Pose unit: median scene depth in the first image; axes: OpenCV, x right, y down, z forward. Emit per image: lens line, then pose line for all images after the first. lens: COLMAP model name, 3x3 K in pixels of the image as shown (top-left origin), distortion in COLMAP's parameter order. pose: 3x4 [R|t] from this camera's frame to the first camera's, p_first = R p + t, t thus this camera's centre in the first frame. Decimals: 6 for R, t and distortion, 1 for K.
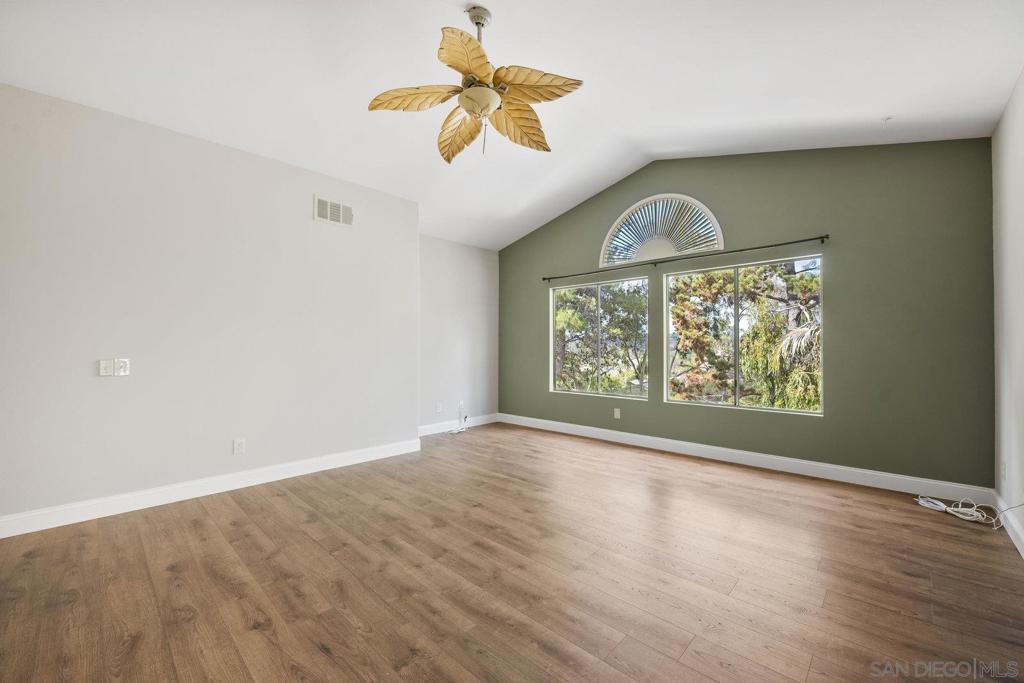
lens RADIAL K [[407.9, 0, 512.4], [0, 407.9, 349.3], [0, 0, 1]] dist [-0.000667, -0.004392]
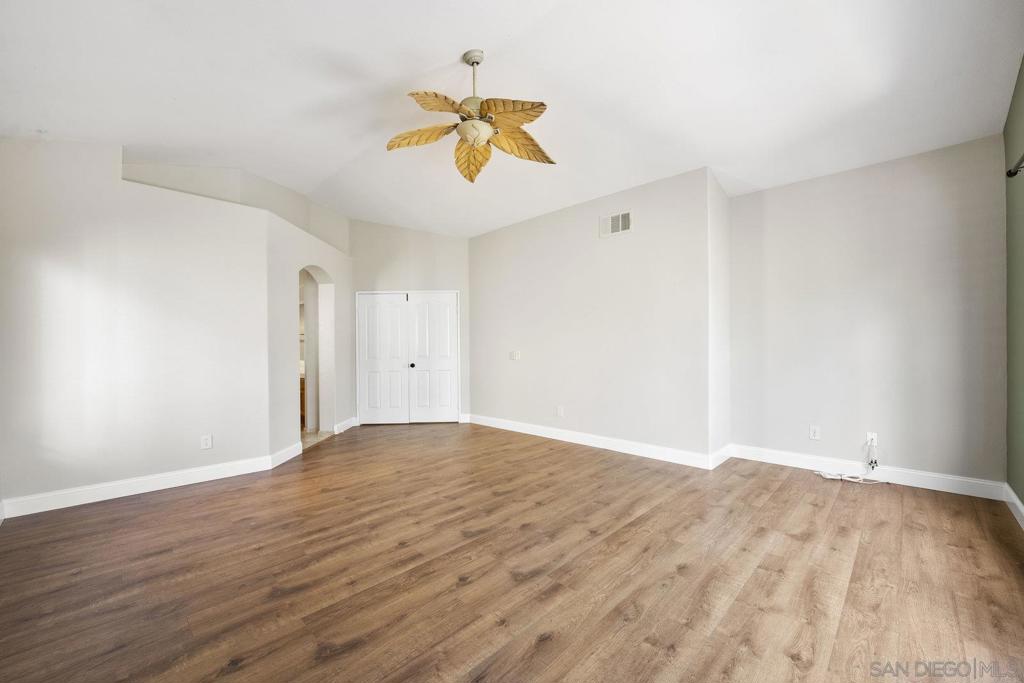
lens RADIAL K [[407.9, 0, 512.4], [0, 407.9, 349.3], [0, 0, 1]] dist [-0.000667, -0.004392]
pose [[-0.011719, 0.013417, -0.999841, 0.968070], [0.006563, 0.999889, 0.013341, -0.013383], [0.999910, -0.006406, -0.011805, 1.000812]]
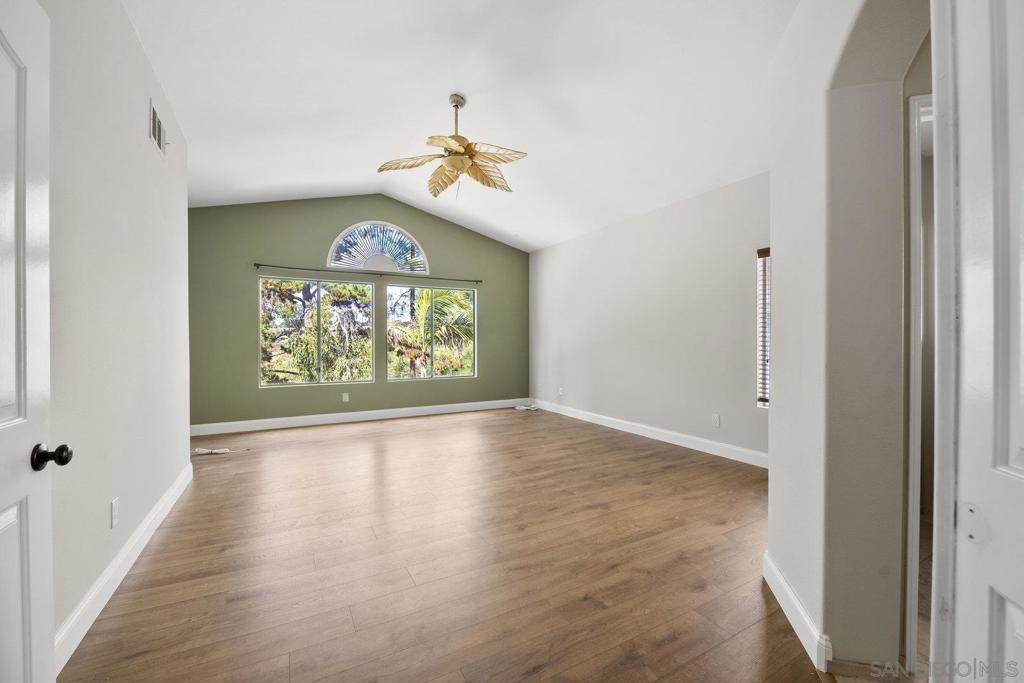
lens RADIAL K [[407.8, 0, 504.6], [0, 407.8, 344.3], [0, 0, 1]] dist [-0.002180, -0.000283]
pose [[0.316006, -0.007622, 0.948727, -1.224733], [0.004247, 0.999969, 0.006619, 0.005771], [-0.948748, 0.001938, 0.316029, 0.356069]]
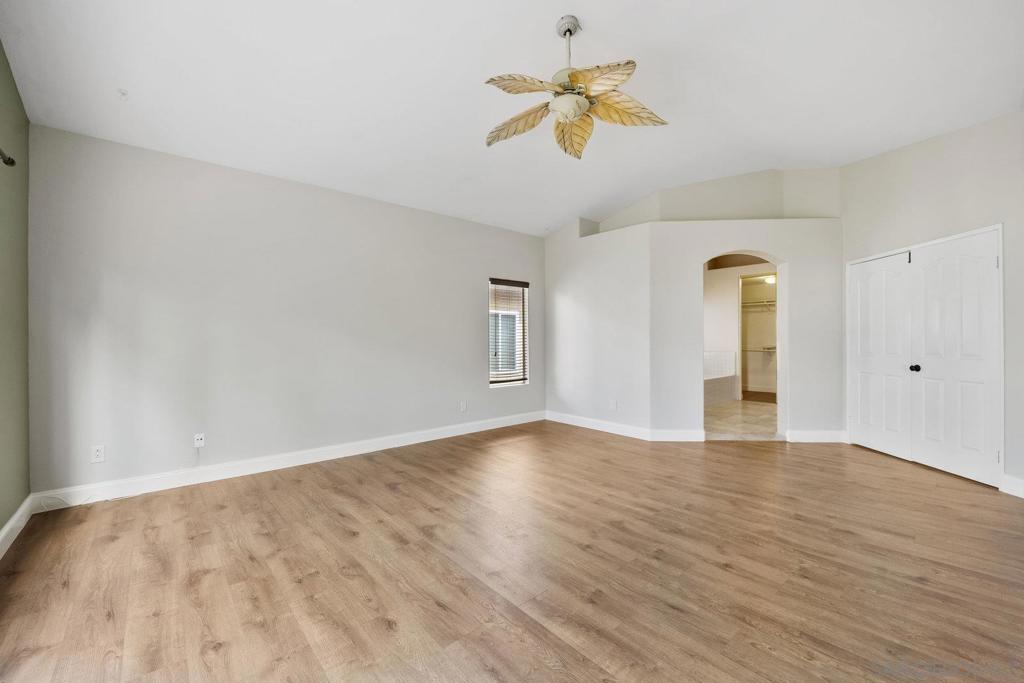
lens RADIAL K [[419.2, 0, 510.6], [0, 419.2, 340.8], [0, 0, 1]] dist [-0.012244, -0.000205]
pose [[-0.995335, 0.009002, 0.096055, -0.025919], [0.009585, 0.999938, 0.005607, -0.008098], [-0.095999, 0.006501, -0.995360, 1.888150]]
